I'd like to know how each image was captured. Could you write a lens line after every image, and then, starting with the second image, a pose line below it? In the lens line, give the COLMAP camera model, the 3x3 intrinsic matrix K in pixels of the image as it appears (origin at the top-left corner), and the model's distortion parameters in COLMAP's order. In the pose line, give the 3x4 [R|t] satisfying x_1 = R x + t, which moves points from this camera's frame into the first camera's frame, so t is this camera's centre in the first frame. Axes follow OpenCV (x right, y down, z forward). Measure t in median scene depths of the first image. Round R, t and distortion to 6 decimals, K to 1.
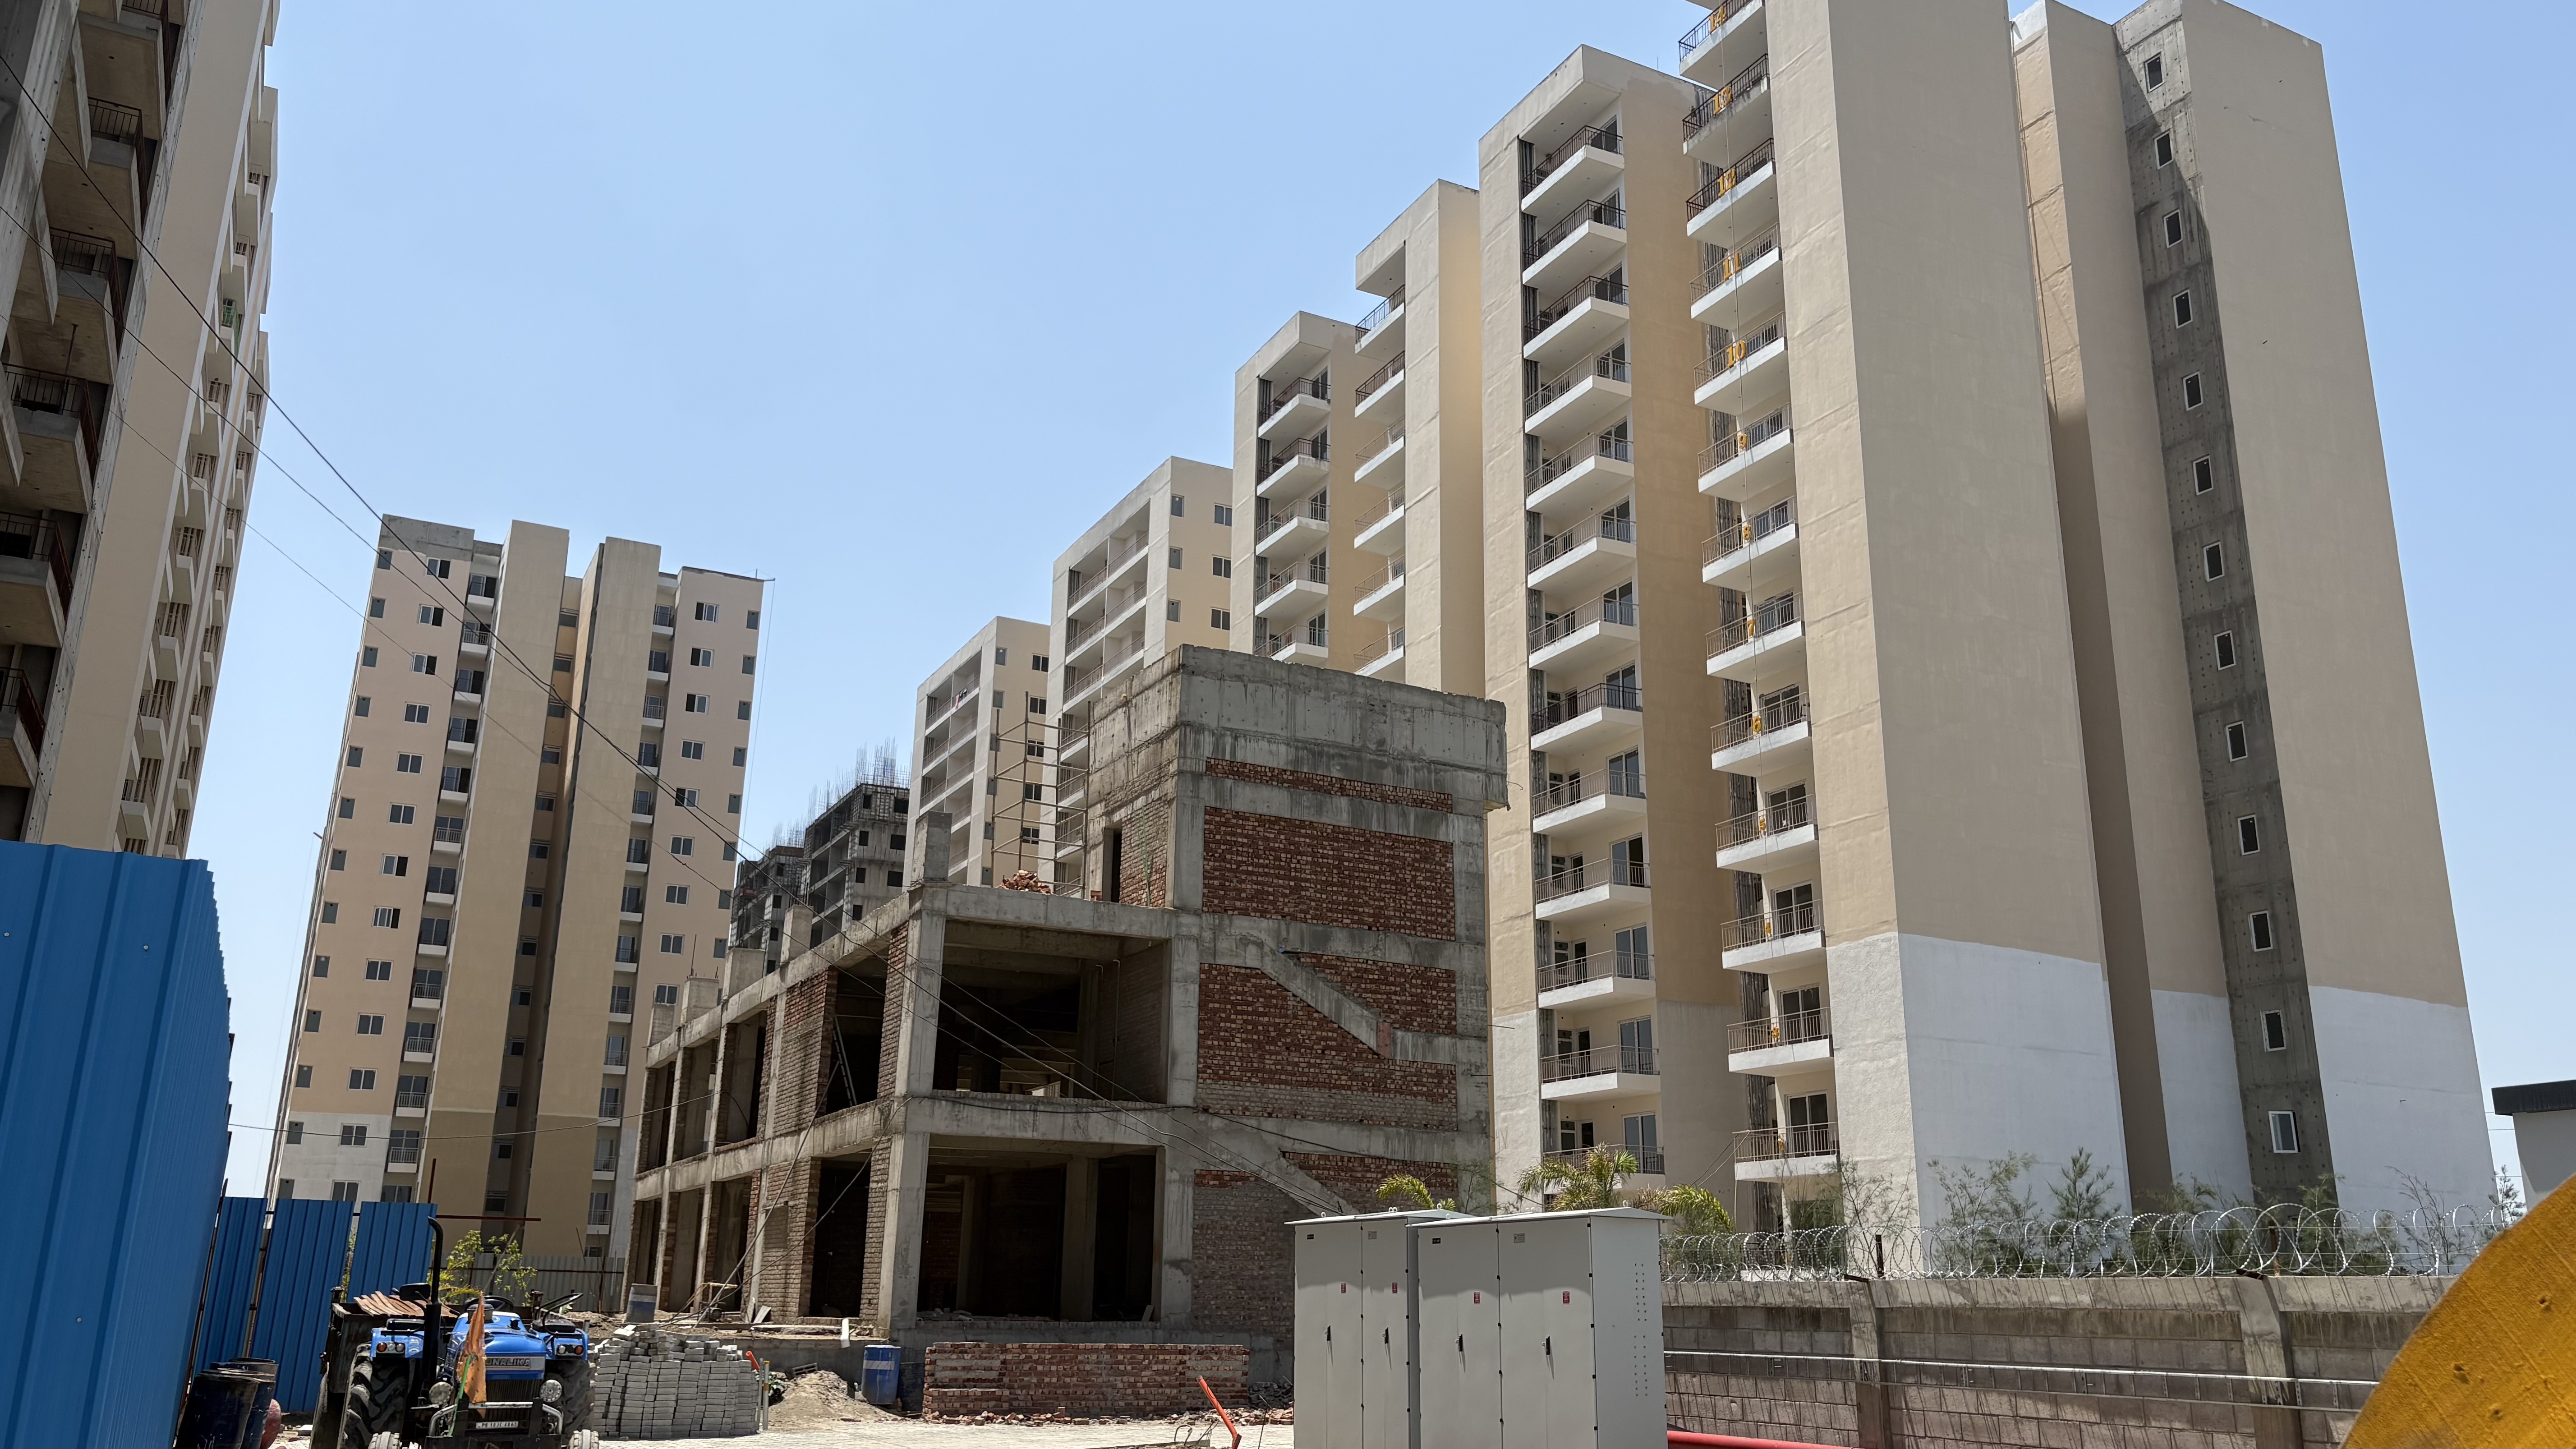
lens RADIAL K [[1957.3, 0, 1288.9], [0, 1957.3, 727.0], [0, 0, 1]] dist [0.011913, 0.003103]
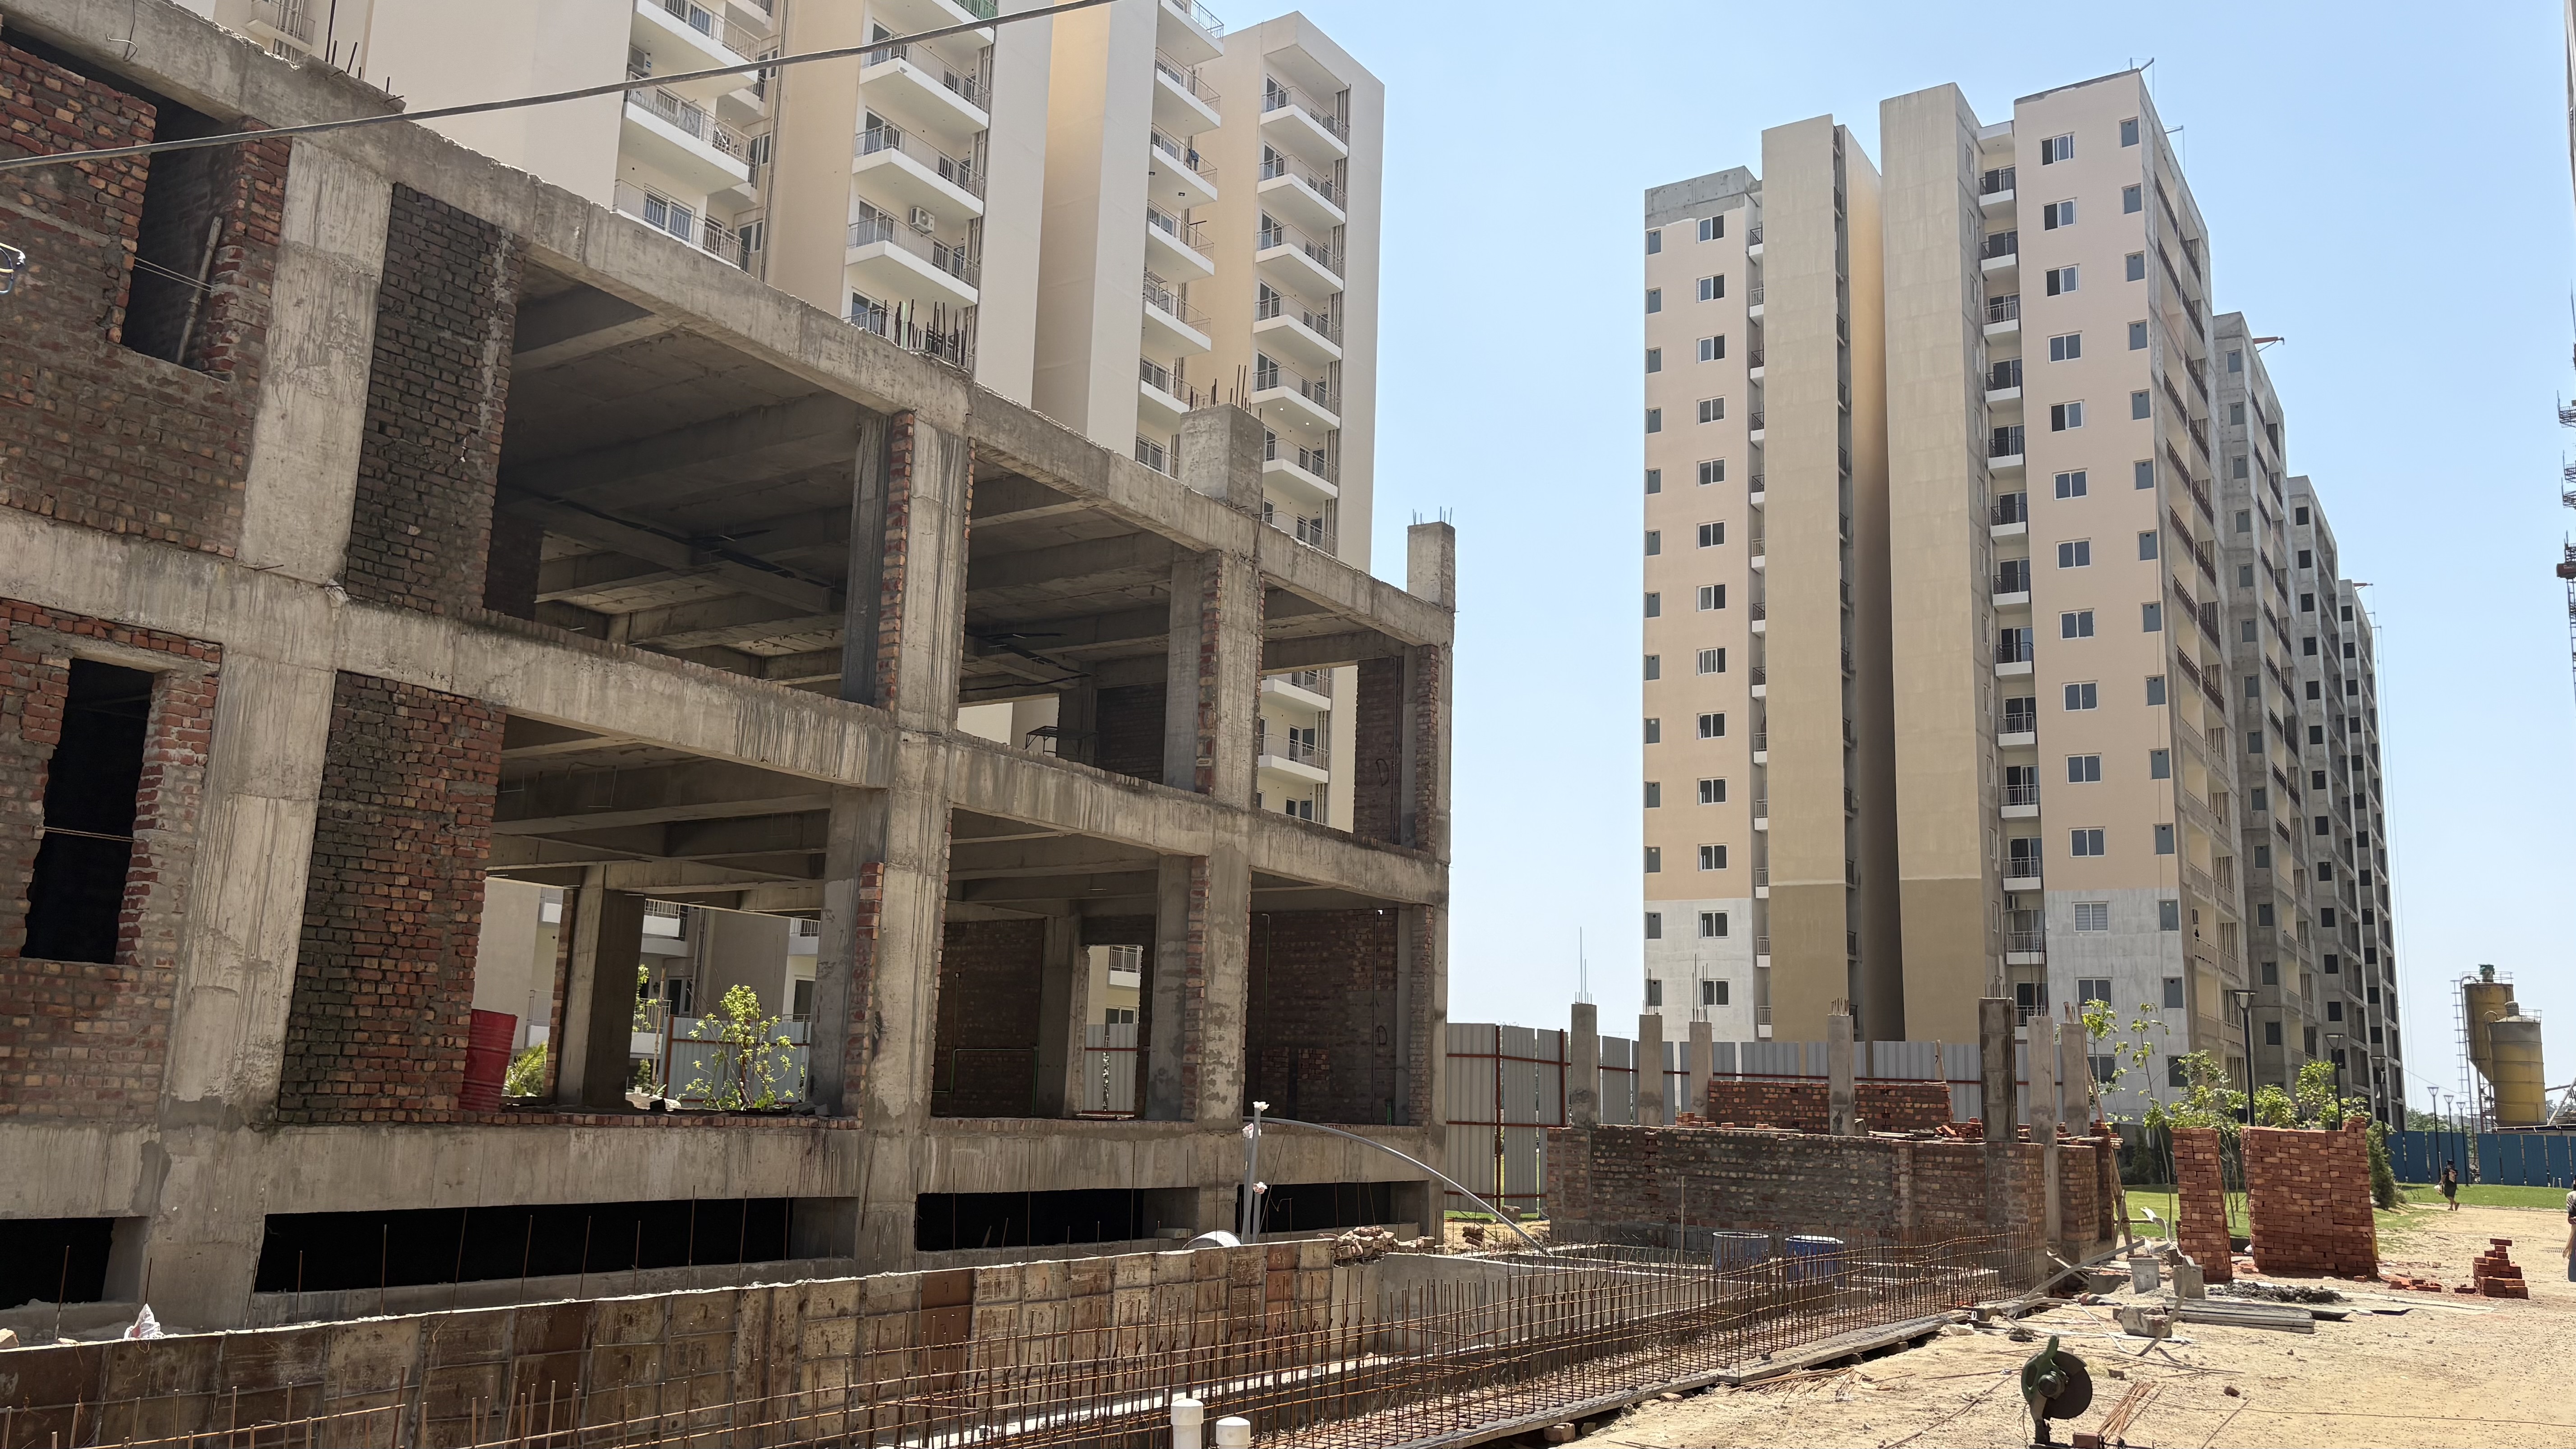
lens RADIAL K [[1957.3, 0, 1287.7], [0, 1957.3, 736.5], [0, 0, 1]] dist [0.011913, 0.003103]
pose [[0.487866, -0.152731, -0.859453, 0.138636], [0.229445, 0.972391, -0.042557, 0.115647], [0.842224, -0.176435, 0.509440, 0.412701]]
